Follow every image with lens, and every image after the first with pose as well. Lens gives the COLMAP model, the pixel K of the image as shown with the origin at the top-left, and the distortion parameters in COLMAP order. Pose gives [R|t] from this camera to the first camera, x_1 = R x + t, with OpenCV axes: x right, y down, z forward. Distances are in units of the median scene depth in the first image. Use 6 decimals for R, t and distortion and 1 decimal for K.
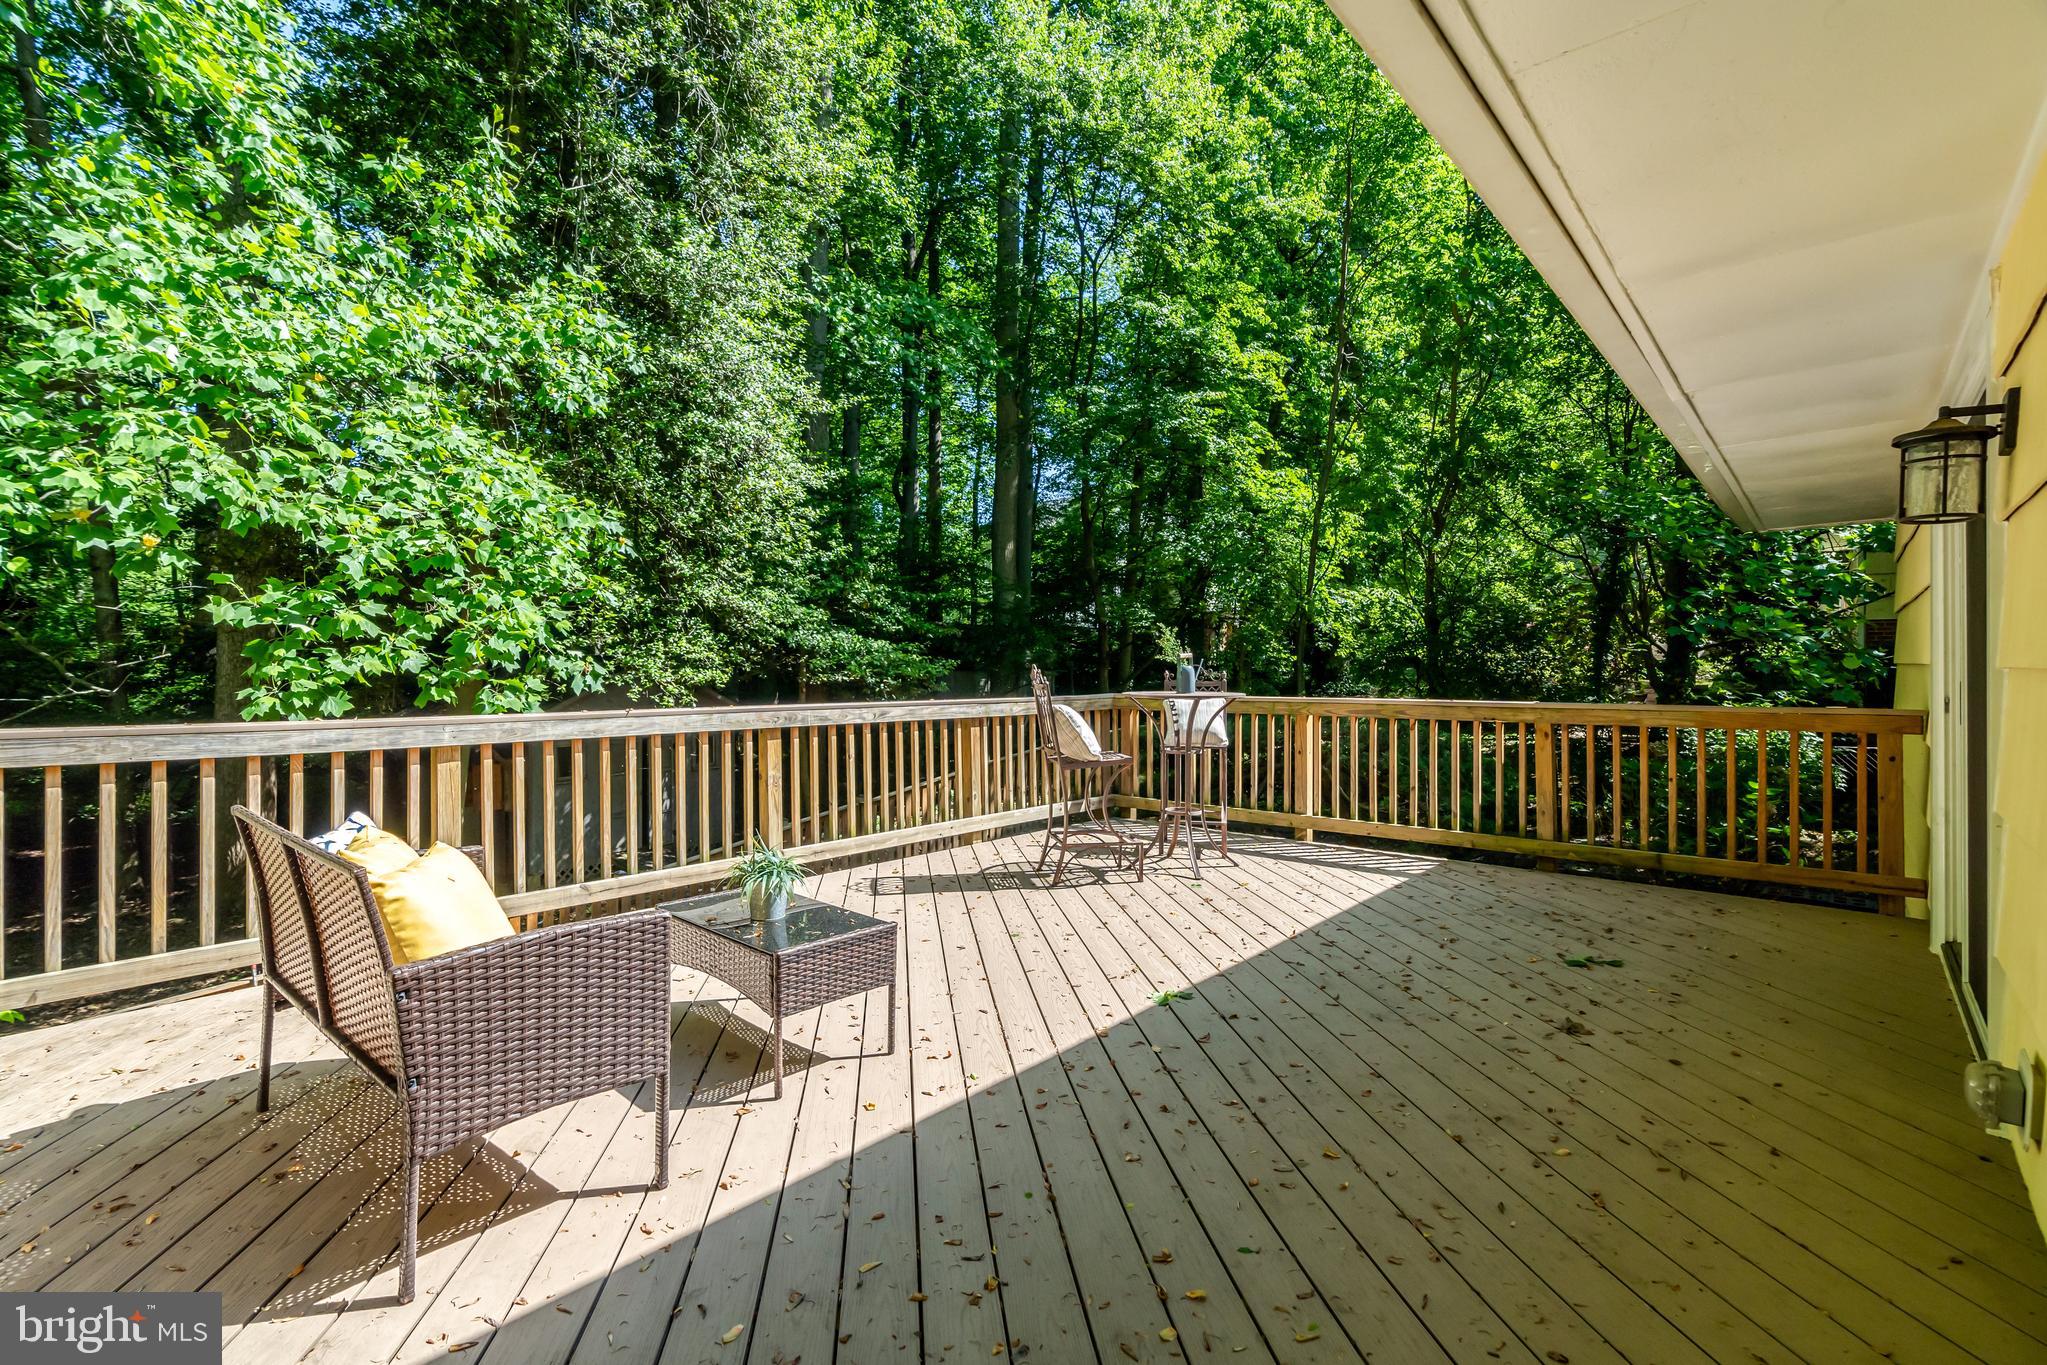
lens RADIAL K [[931.5, 0, 1008.7], [0, 931.5, 666.0], [0, 0, 1]] dist [-0.004018, 0.000093]
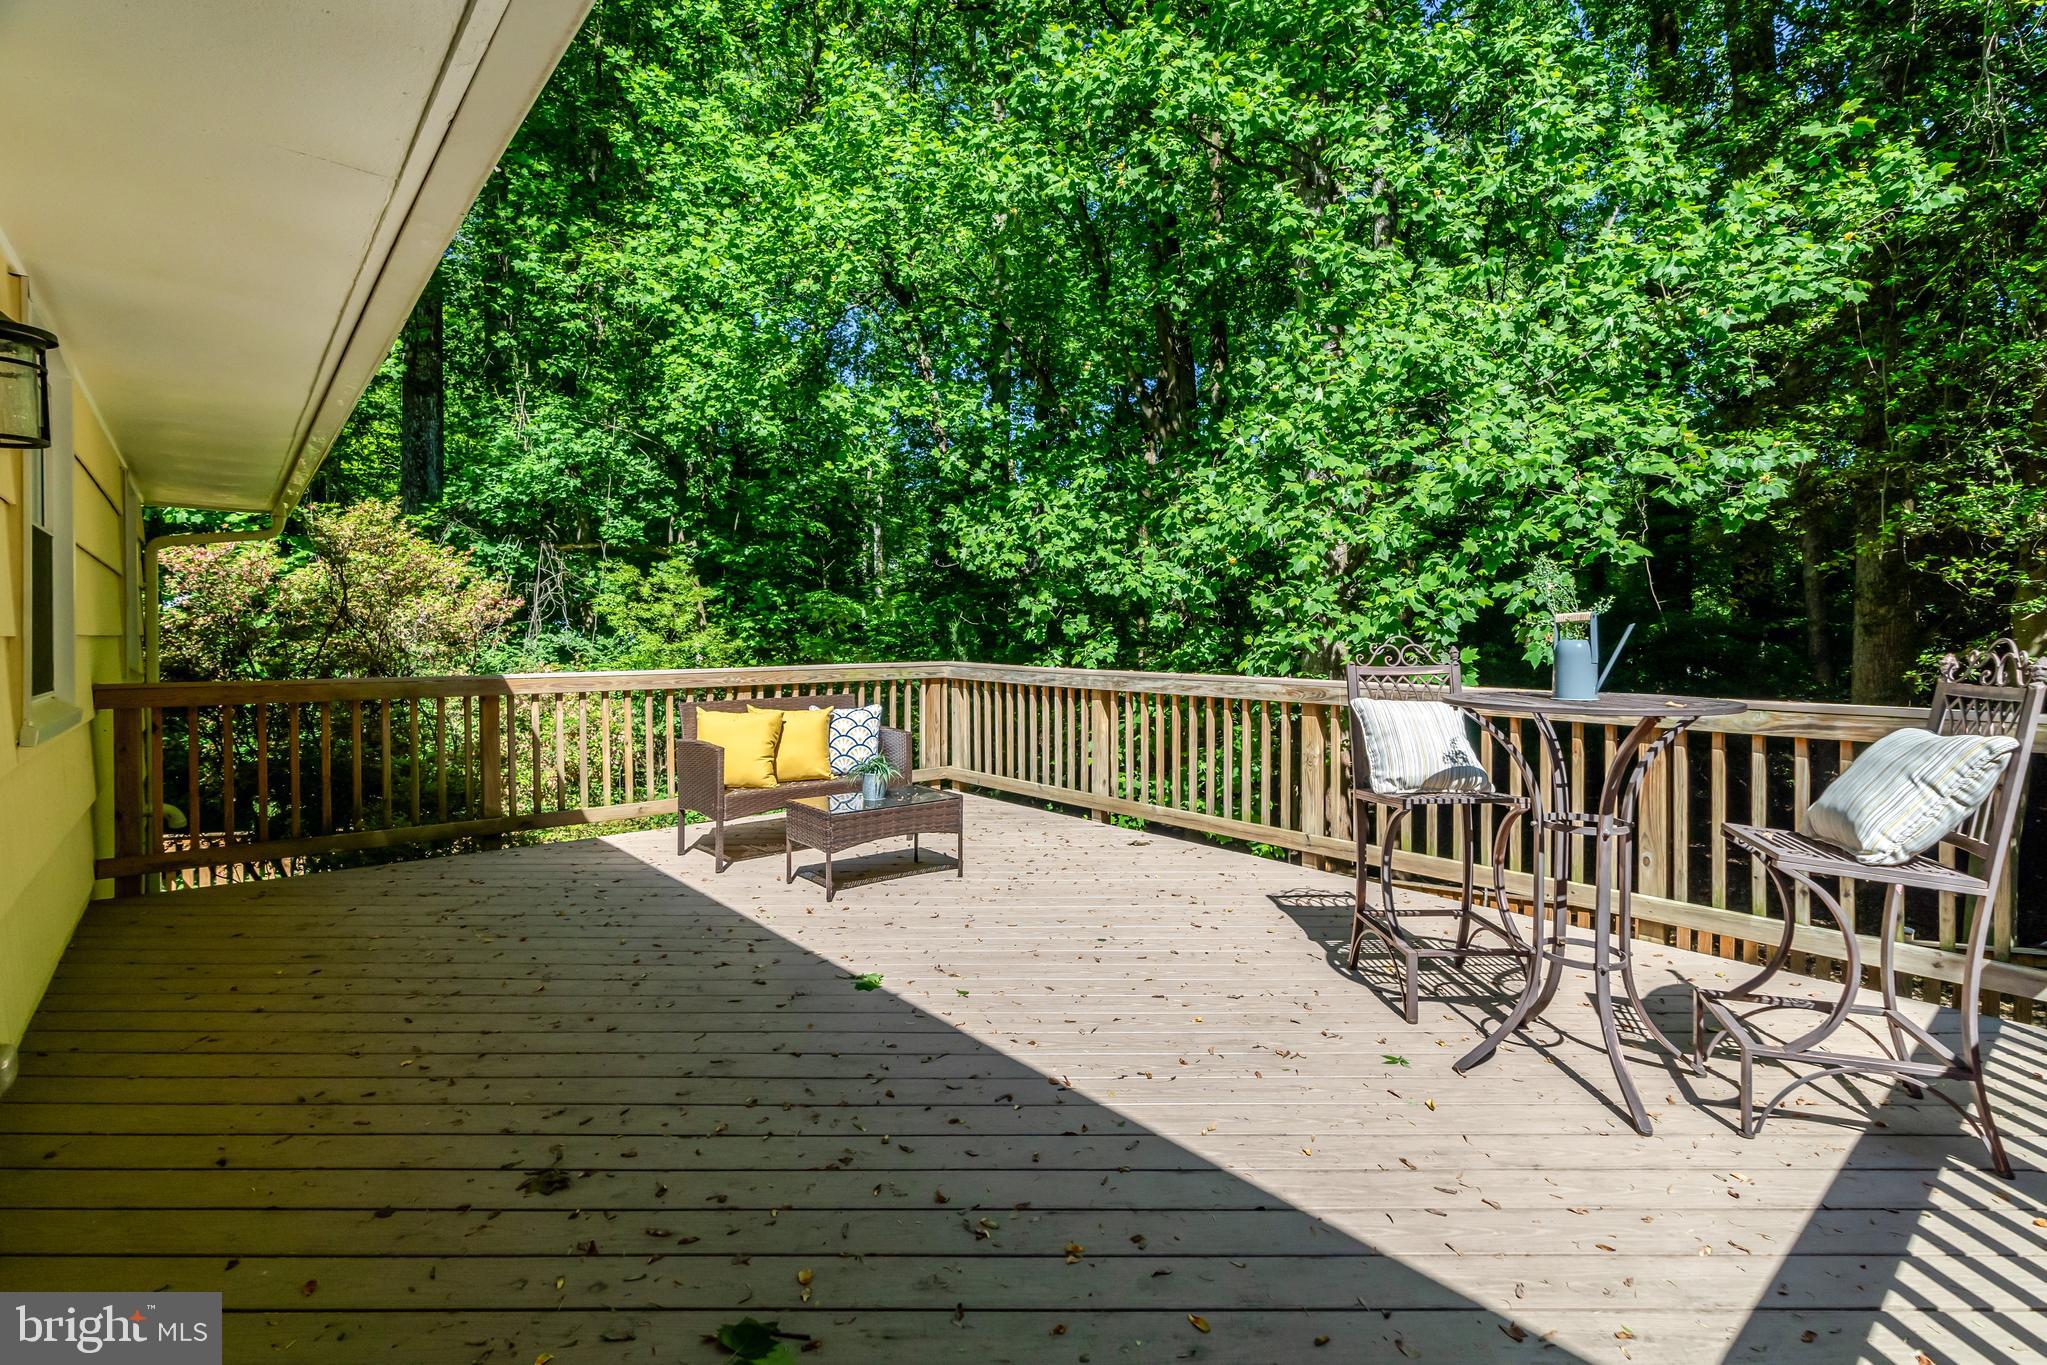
lens RADIAL K [[931.5, 0, 1019.3], [0, 931.5, 666.8], [0, 0, 1]] dist [-0.004018, 0.000093]
pose [[-0.125108, 0.031550, -0.991641, 0.913408], [-0.009536, 0.999410, 0.033001, 0.002084], [0.992097, 0.013585, -0.124734, 1.065450]]
